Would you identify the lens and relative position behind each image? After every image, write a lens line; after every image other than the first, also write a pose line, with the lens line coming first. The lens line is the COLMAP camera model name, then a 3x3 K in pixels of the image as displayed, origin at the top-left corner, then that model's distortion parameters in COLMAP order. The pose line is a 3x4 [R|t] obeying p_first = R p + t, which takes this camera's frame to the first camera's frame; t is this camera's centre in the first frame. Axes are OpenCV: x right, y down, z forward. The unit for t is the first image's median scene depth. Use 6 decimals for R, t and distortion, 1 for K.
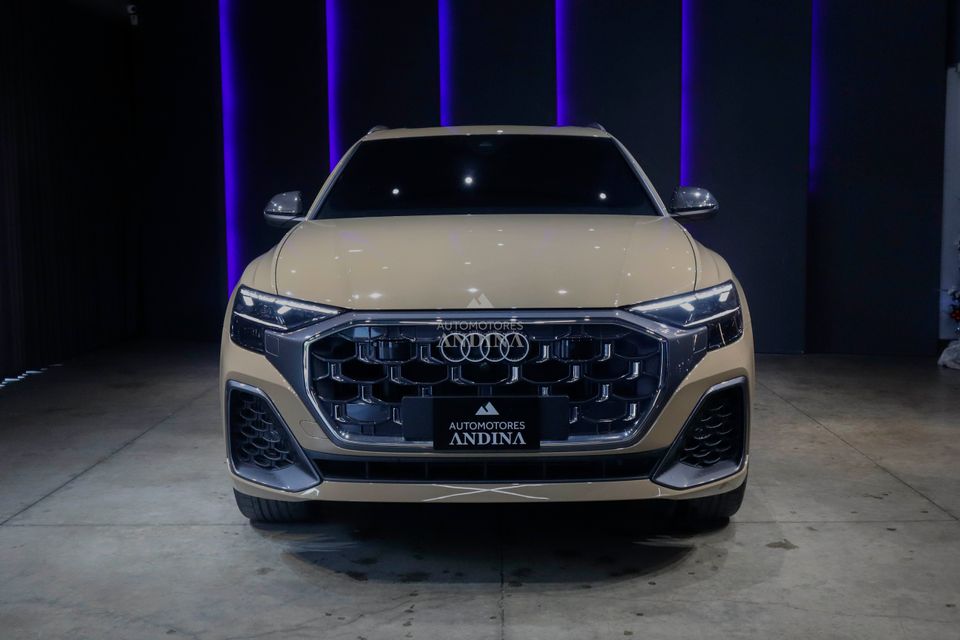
lens RADIAL K [[1074.8, 0, 508.1], [0, 1074.8, 318.2], [0, 0, 1]] dist [-0.018667, 0.014498]
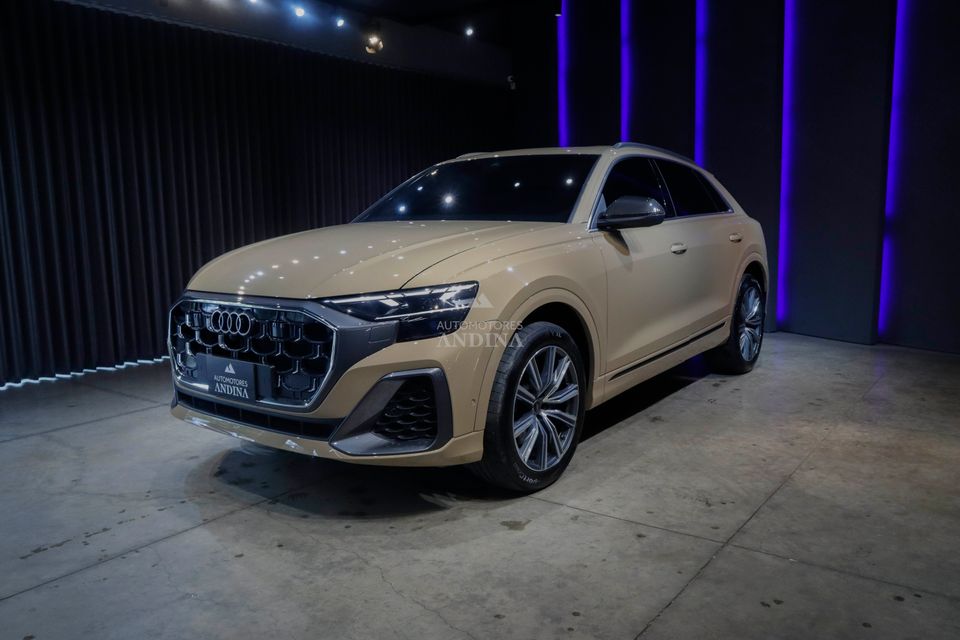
lens RADIAL K [[754.8, 0, 508.4], [0, 754.8, 321.1], [0, 0, 1]] dist [-0.082094, 0.066614]
pose [[0.816895, 0.080499, -0.571141, 0.762746], [-0.056233, 0.996611, 0.060037, -0.048203], [0.574039, -0.016927, 0.818653, 0.418794]]
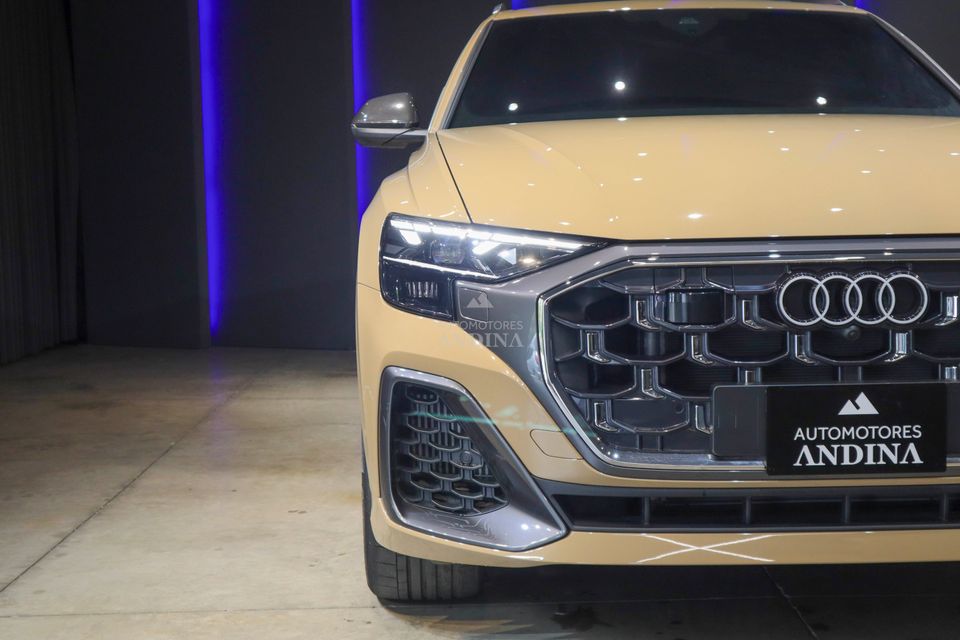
lens RADIAL K [[1368.3, 0, 530.3], [0, 1368.3, 319.8], [0, 0, 1]] dist [0.008065, 0.062824]
pose [[0.999392, -0.010768, 0.033168, -0.215391], [0.011103, 0.999889, -0.009941, 0.041719], [-0.033057, 0.010303, 0.999400, 0.242574]]
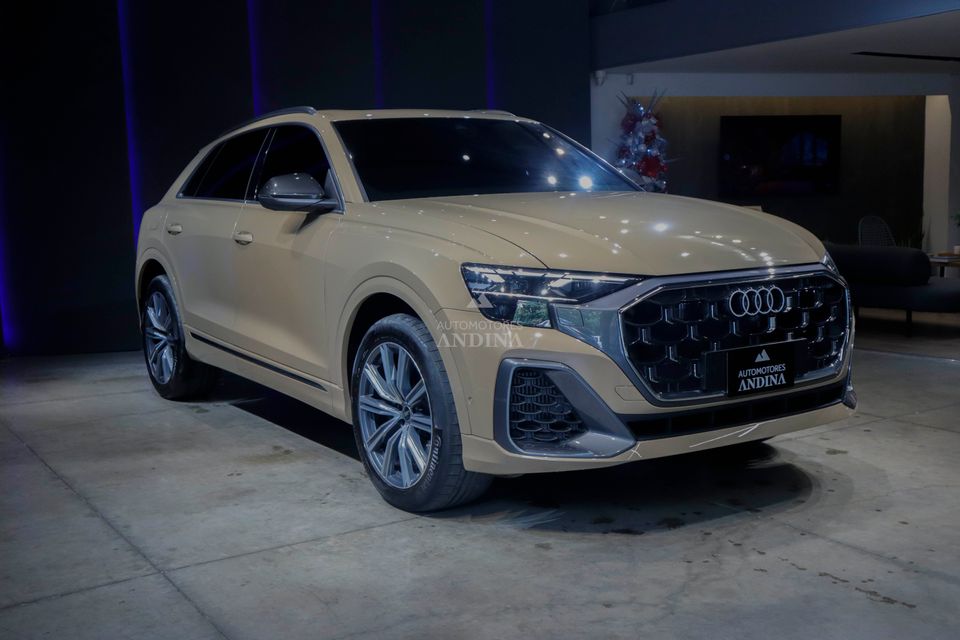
lens RADIAL K [[1047.5, 0, 480.0], [0, 1047.5, 320.0], [0, 0, 1]] dist [0.006928, 0.035745]
pose [[0.844120, -0.079156, 0.530279, -0.819373], [0.075444, 0.996737, 0.028692, -0.006977], [-0.530820, 0.015787, 0.847338, 0.212767]]
